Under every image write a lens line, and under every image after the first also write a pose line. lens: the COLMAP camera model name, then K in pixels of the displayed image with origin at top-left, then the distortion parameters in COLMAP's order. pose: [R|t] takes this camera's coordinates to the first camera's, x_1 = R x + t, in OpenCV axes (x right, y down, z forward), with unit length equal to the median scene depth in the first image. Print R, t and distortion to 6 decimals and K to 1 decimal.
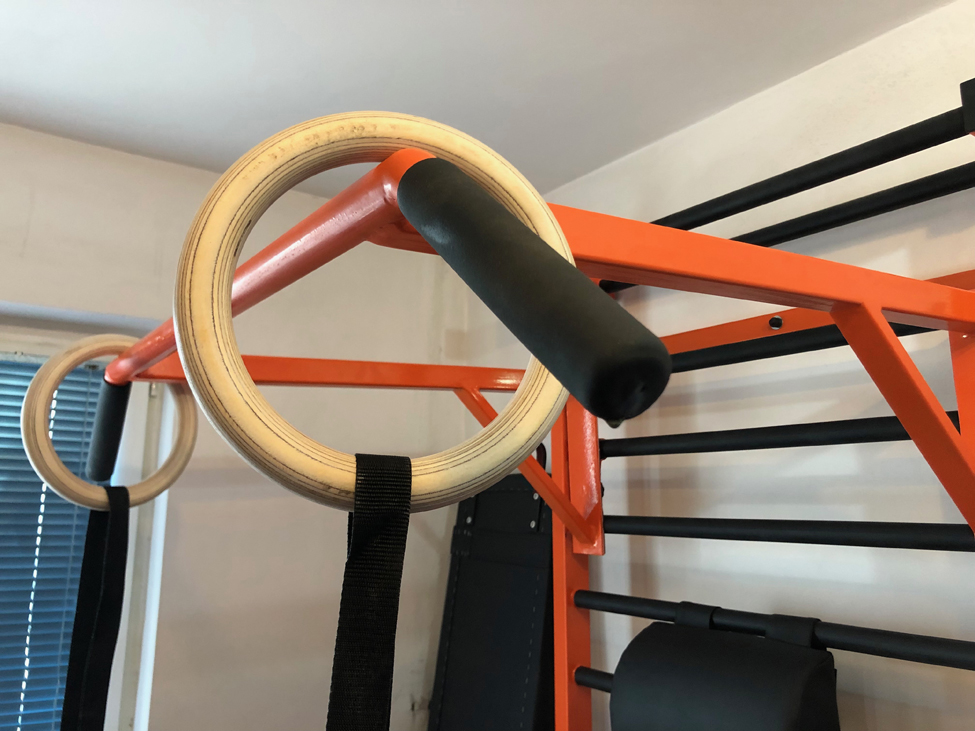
lens RADIAL K [[808.9, 0, 481.7], [0, 808.9, 369.2], [0, 0, 1]] dist [0.035108, -0.040423]
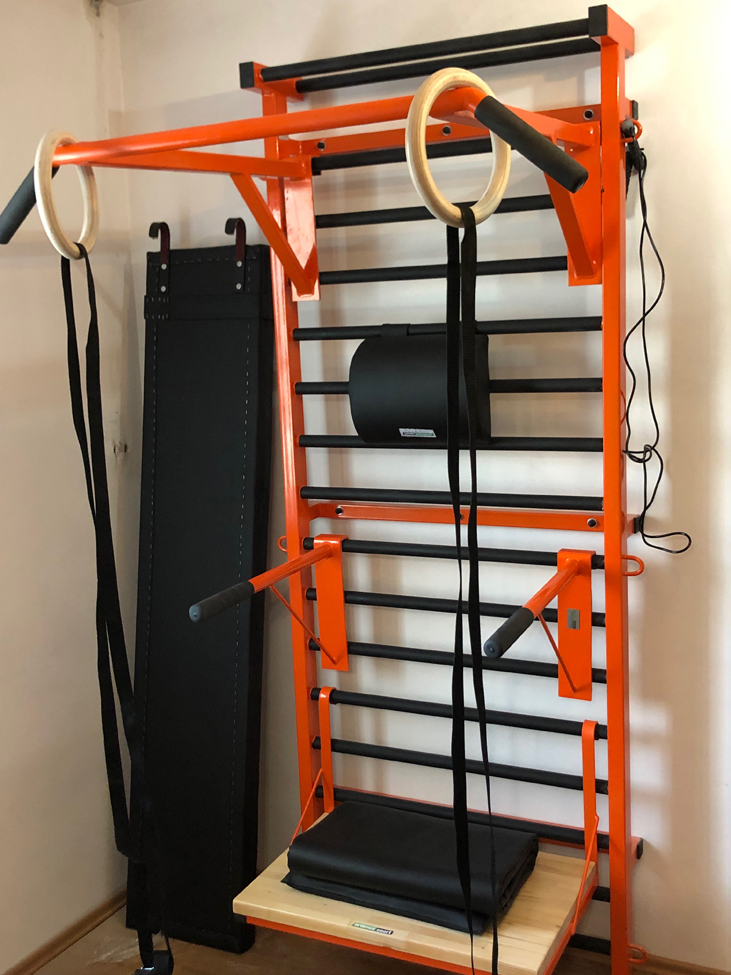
lens RADIAL K [[1127.0, 0, 373.4], [0, 1127.0, 487.0], [0, 0, 1]] dist [0.043735, 0.000000]
pose [[0.866324, -0.118156, 0.485305, -0.737681], [-0.035636, 0.954520, 0.296009, -0.042263], [-0.498209, -0.273734, 0.822714, -0.724195]]
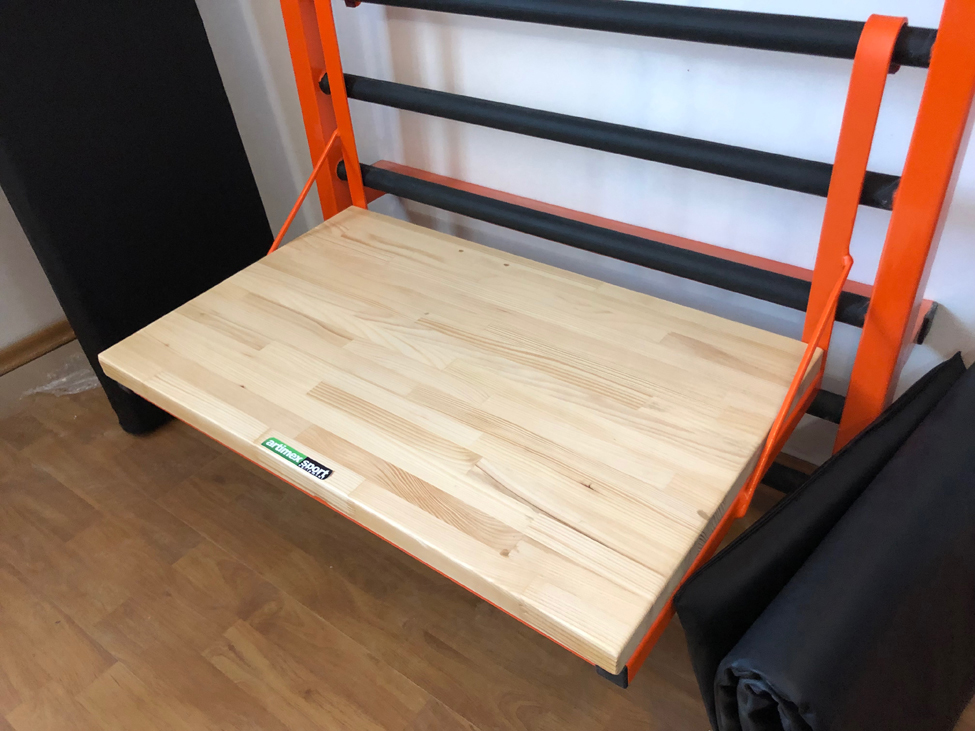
lens RADIAL K [[808.9, 0, 484.7], [0, 808.9, 365.7], [0, 0, 1]] dist [0.035108, -0.040423]
pose [[0.946310, -0.241166, 0.215258, 0.021196], [0.017732, 0.703620, 0.710355, 0.642459], [-0.322773, -0.668399, 0.670119, 0.109772]]
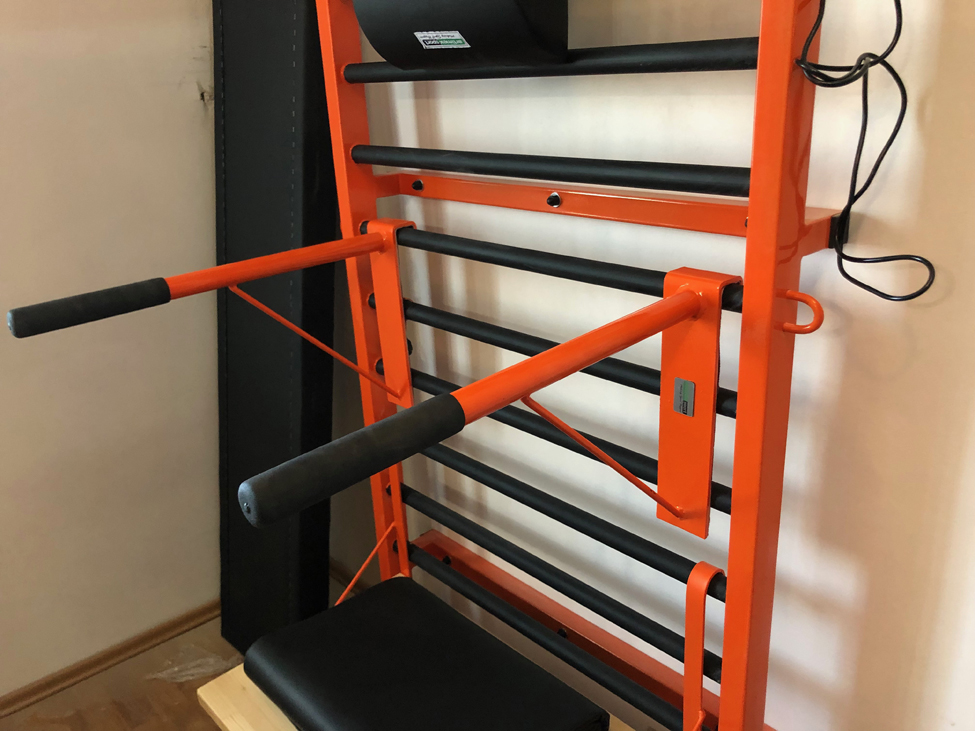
lens RADIAL K [[808.9, 0, 495.1], [0, 808.9, 365.5], [0, 0, 1]] dist [0.035108, -0.040423]
pose [[0.986716, -0.101184, 0.127096, 0.132000], [0.025663, 0.869609, 0.493074, 0.300424], [-0.160415, -0.483262, 0.860654, -0.034967]]
